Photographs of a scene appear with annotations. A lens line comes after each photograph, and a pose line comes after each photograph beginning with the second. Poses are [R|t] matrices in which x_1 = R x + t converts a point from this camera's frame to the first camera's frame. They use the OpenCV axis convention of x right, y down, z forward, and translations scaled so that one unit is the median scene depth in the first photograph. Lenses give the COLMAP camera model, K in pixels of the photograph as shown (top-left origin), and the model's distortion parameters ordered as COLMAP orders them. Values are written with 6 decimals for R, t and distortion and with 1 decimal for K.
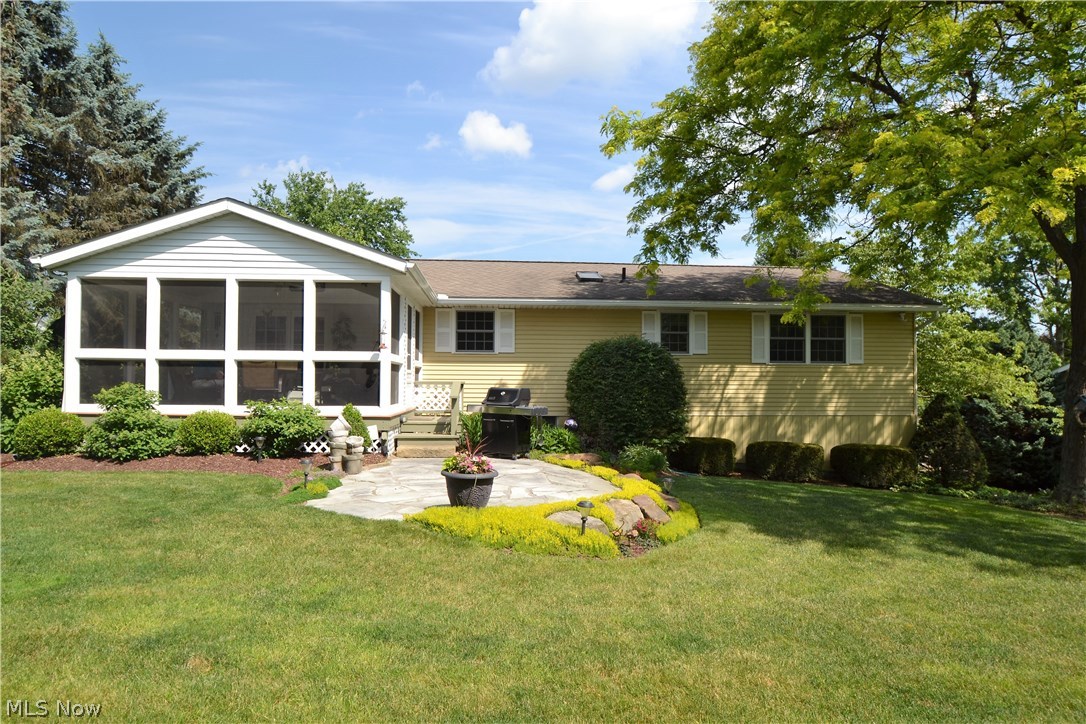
lens RADIAL K [[659.2, 0, 543.0], [0, 659.2, 362.0], [0, 0, 1]] dist [-0.031209, 0.001088]
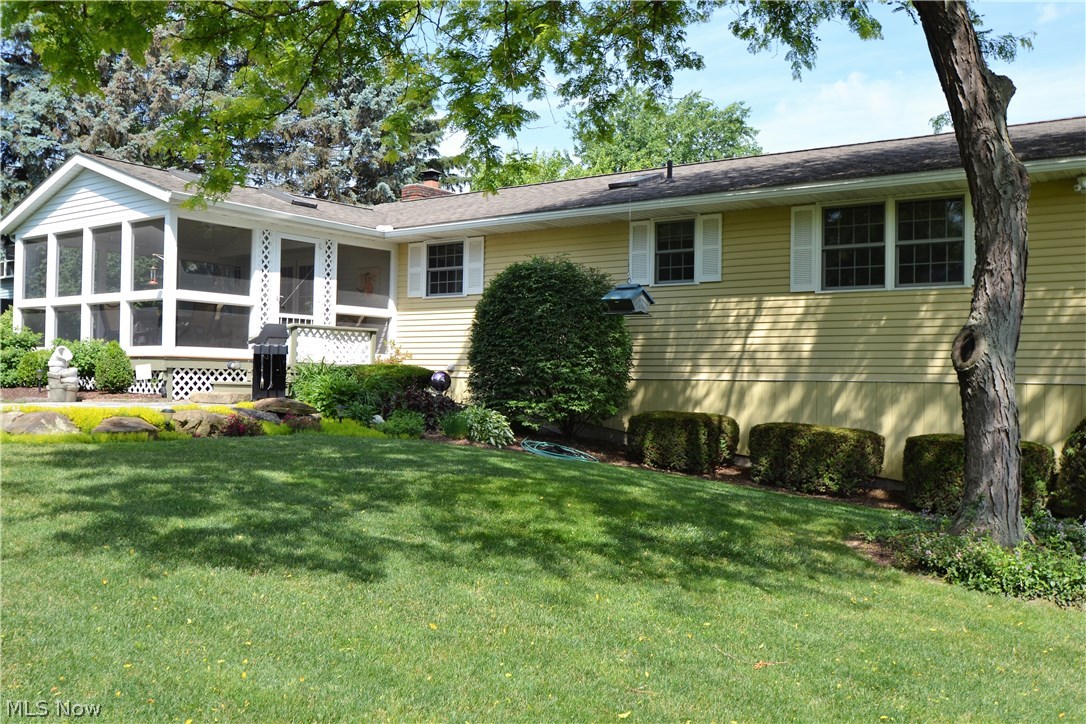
lens RADIAL K [[974.7, 0, 544.2], [0, 974.7, 357.2], [0, 0, 1]] dist [-0.058702, -0.001156]
pose [[0.761456, -0.008333, -0.648163, 0.718199], [0.006761, 0.999965, -0.004912, 0.063103], [0.648181, -0.000642, 0.761486, 0.189304]]
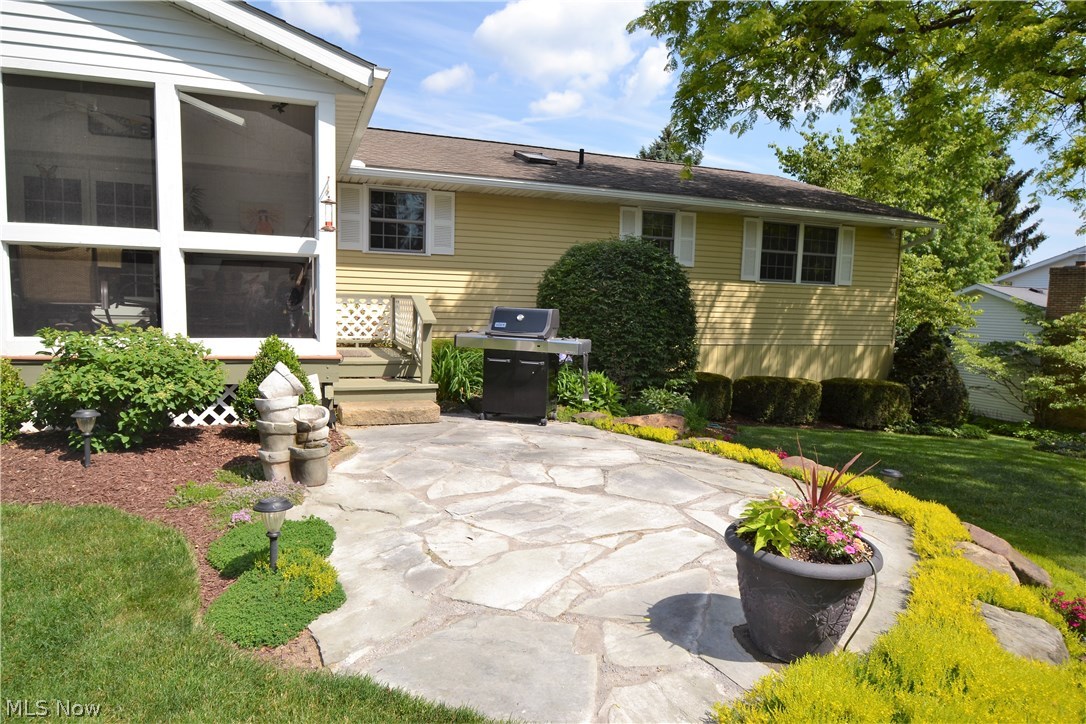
lens RADIAL K [[659.2, 0, 543.0], [0, 659.2, 362.0], [0, 0, 1]] dist [-0.031209, 0.001088]
pose [[0.959553, -0.004134, 0.281498, -0.147634], [-0.032295, 0.991675, 0.124649, 0.008265], [-0.279670, -0.128699, 0.951431, 0.282424]]
